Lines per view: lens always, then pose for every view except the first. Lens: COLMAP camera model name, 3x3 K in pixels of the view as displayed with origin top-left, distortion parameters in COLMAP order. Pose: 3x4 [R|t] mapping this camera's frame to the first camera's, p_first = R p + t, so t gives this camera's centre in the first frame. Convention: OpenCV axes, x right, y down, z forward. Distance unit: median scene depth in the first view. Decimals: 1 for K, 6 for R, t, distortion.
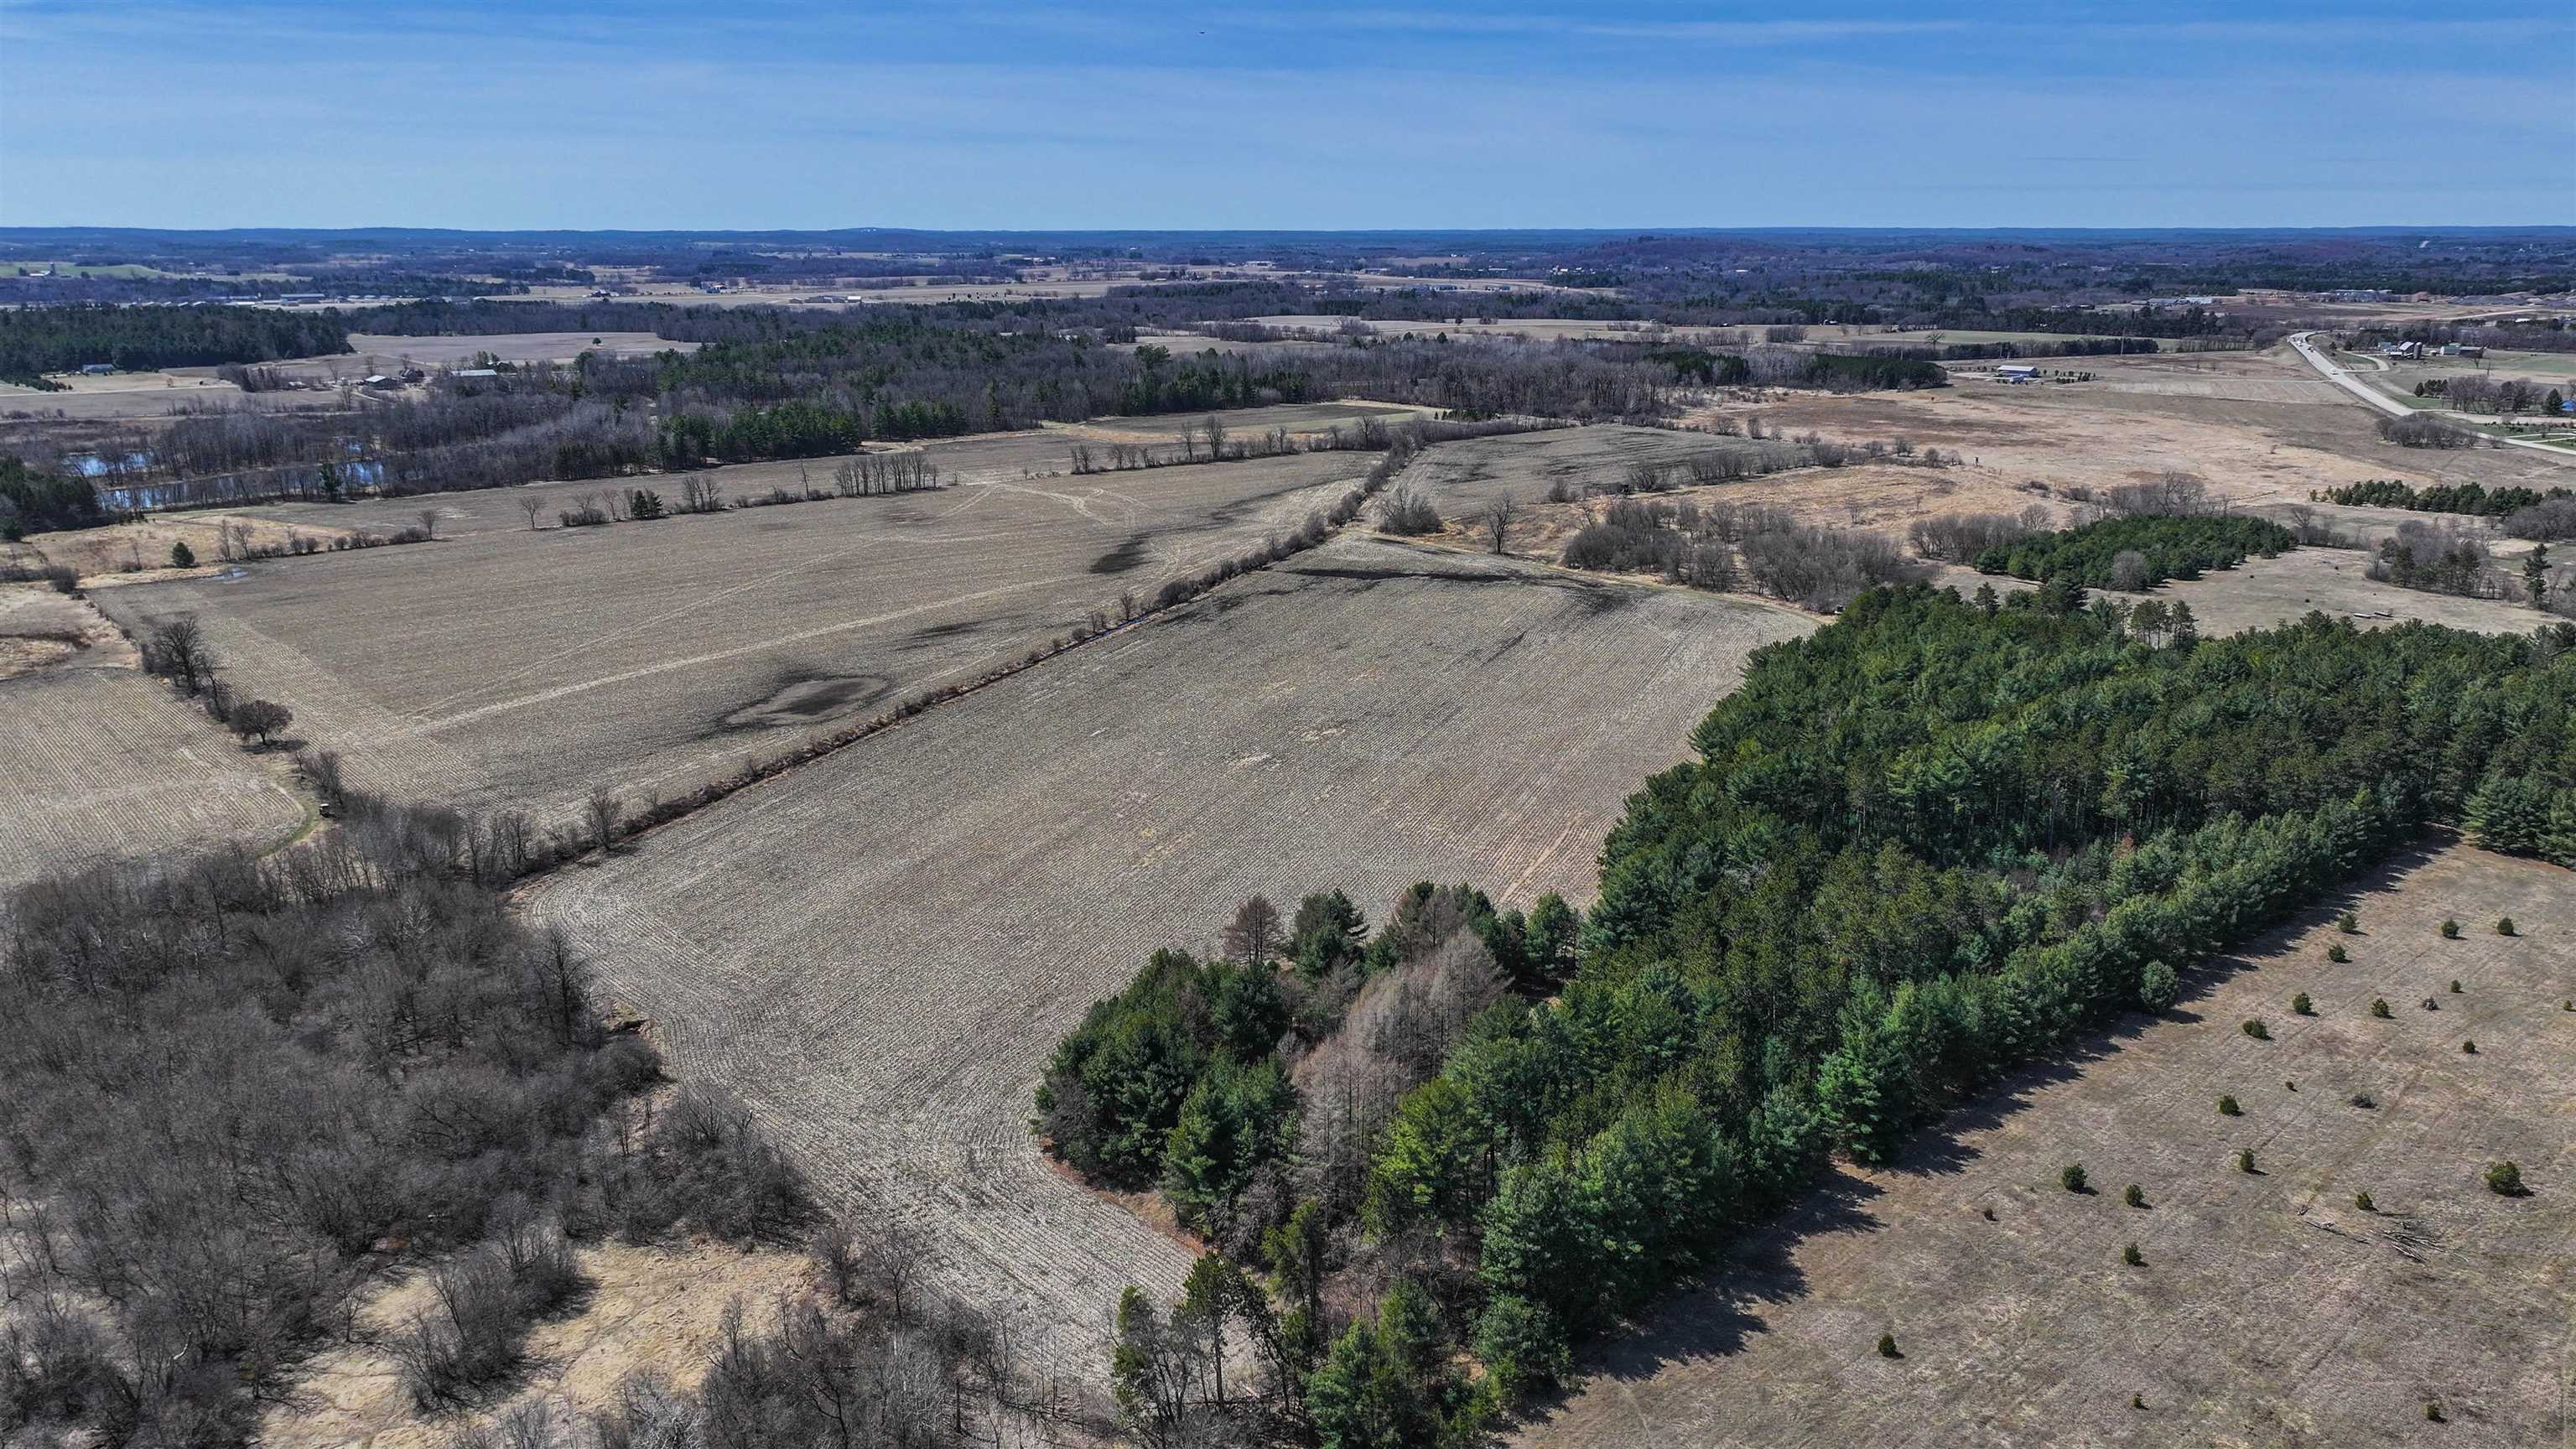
lens RADIAL K [[1816.6, 0, 1281.1], [0, 1816.6, 722.4], [0, 0, 1]] dist [0.003962, 0.010962]
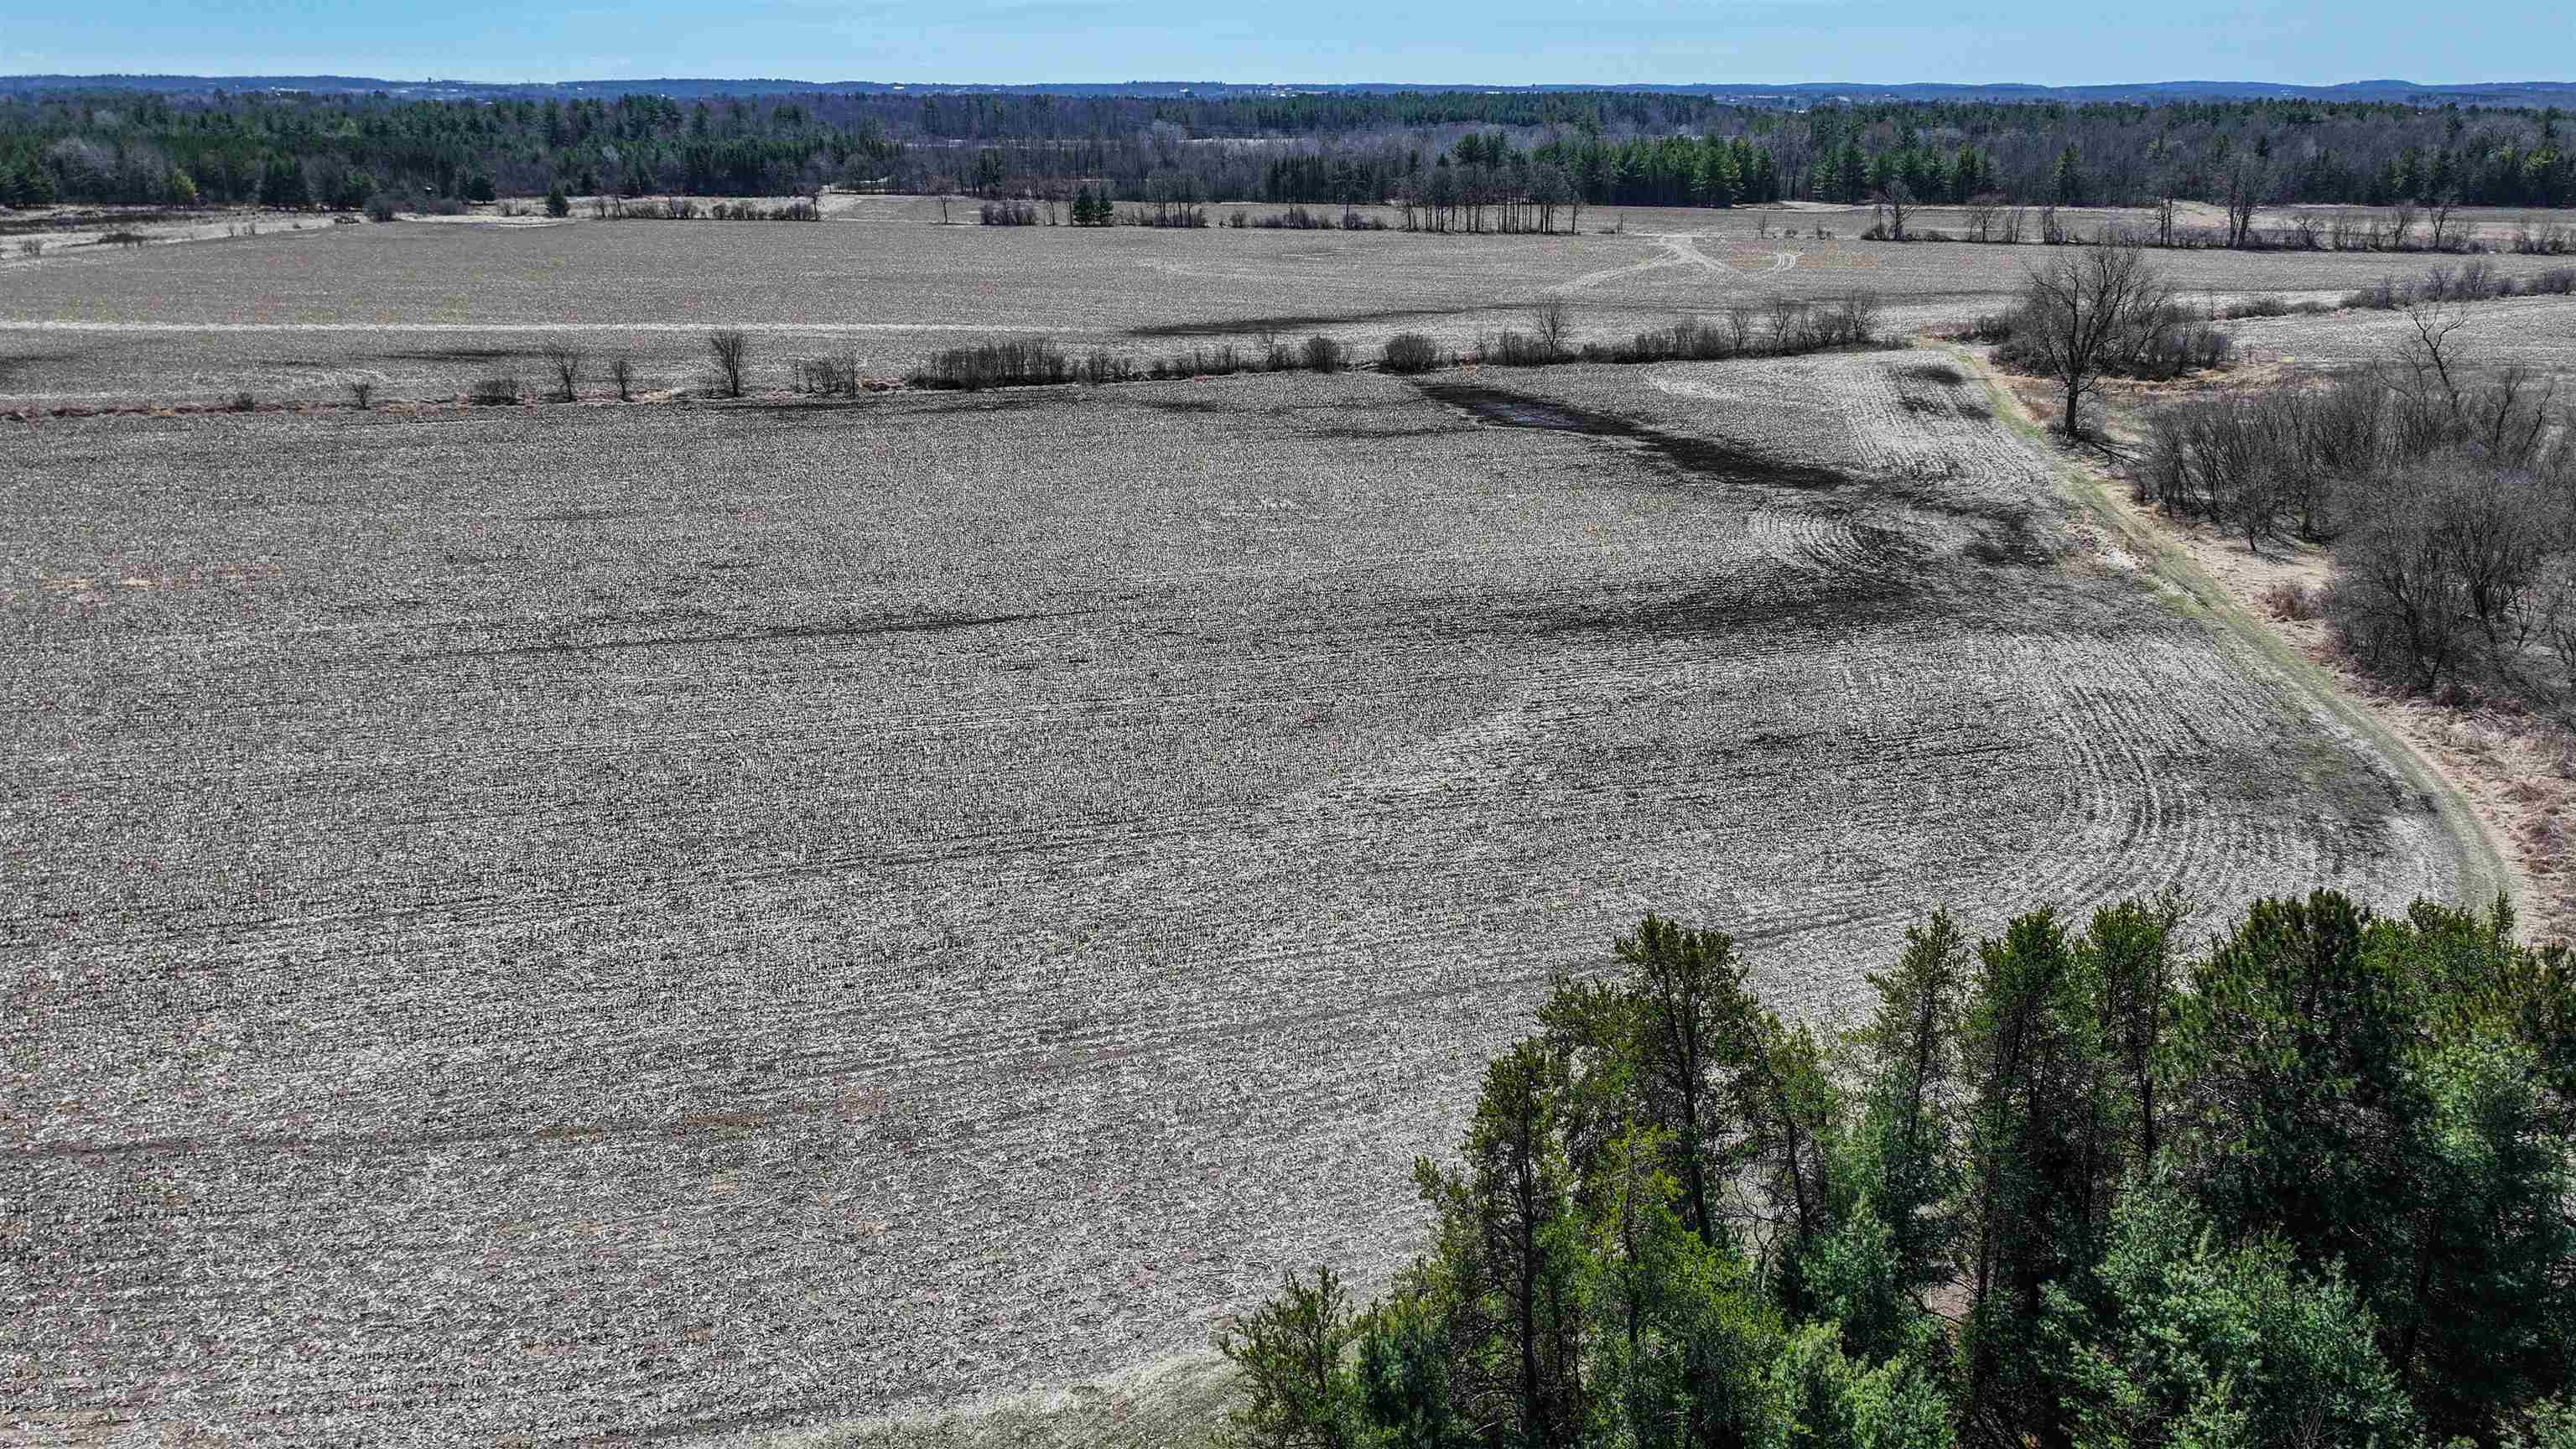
lens RADIAL K [[1816.6, 0, 1294.6], [0, 1816.6, 676.0], [0, 0, 1]] dist [0.003962, 0.010962]
pose [[0.613542, 0.243750, -0.751100, 0.275579], [-0.211165, 0.967172, 0.141379, -0.066240], [0.760904, 0.071864, 0.644872, 0.679793]]
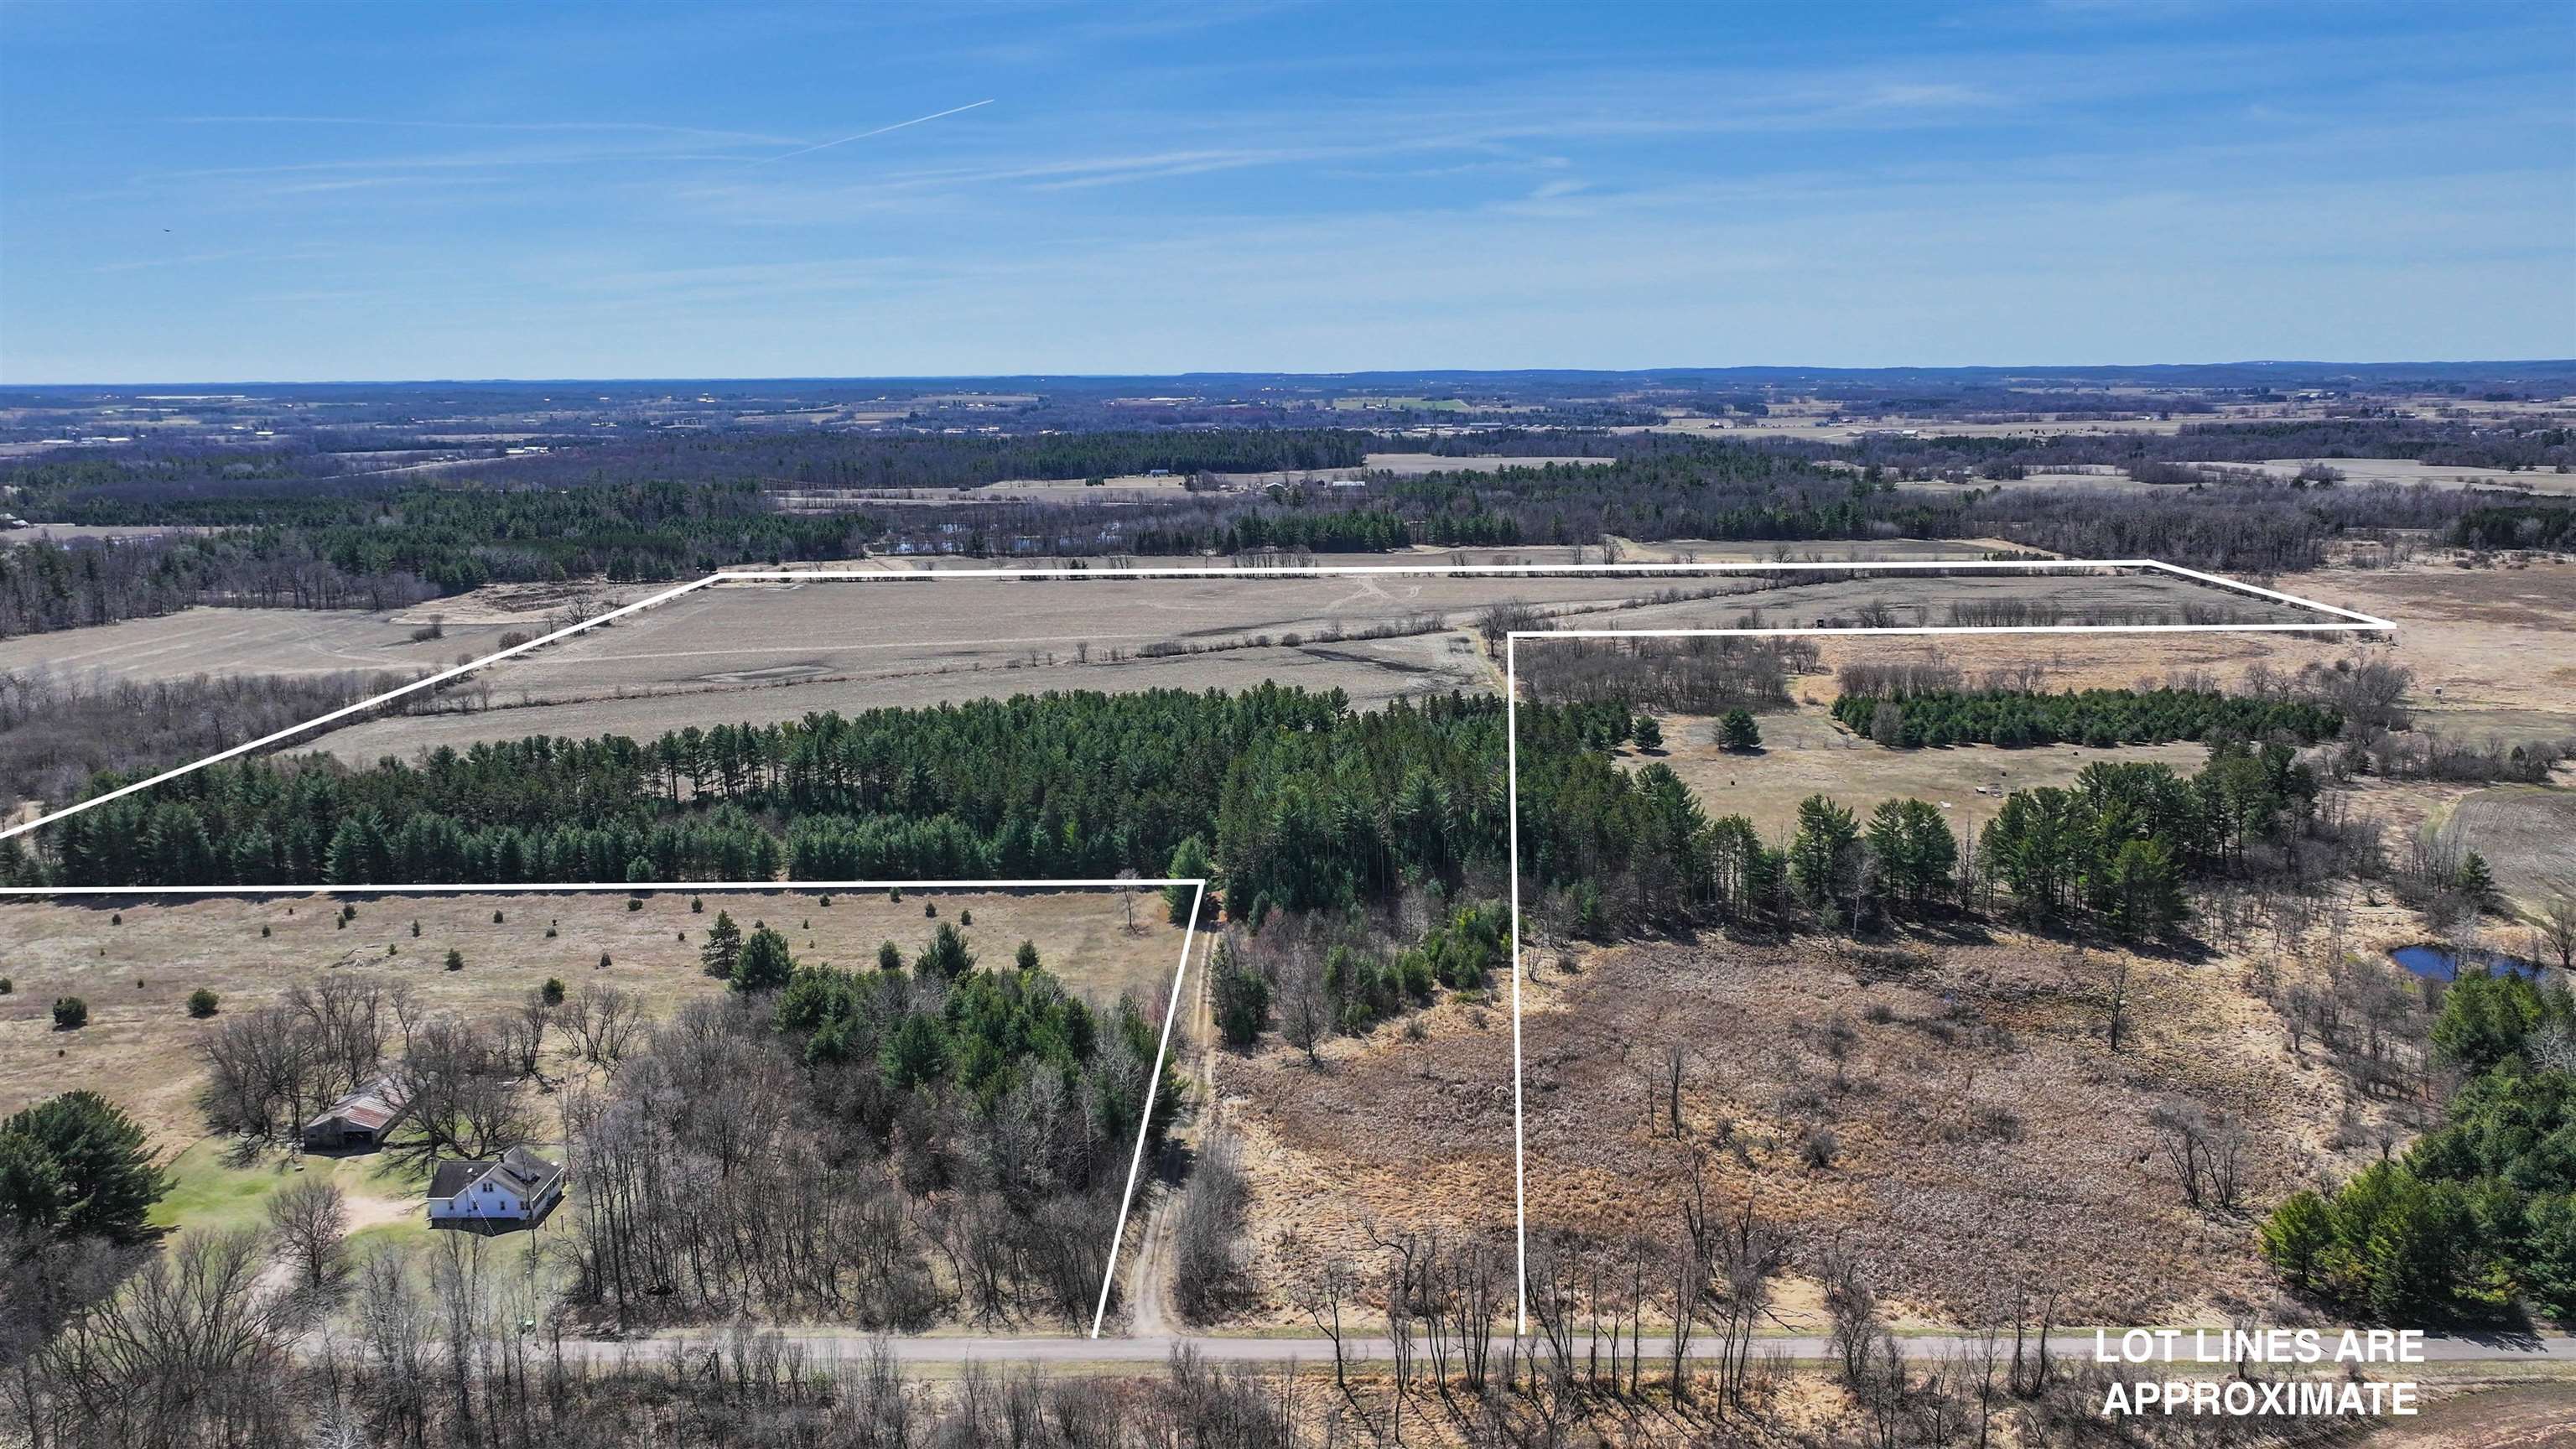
lens RADIAL K [[1816.6, 0, 1284.8], [0, 1816.6, 752.6], [0, 0, 1]] dist [0.003962, 0.010962]
pose [[0.746694, 0.130167, -0.652307, 0.738028], [-0.165863, 0.986125, 0.006916, -0.020089], [0.644157, 0.103030, 0.757923, 0.077921]]
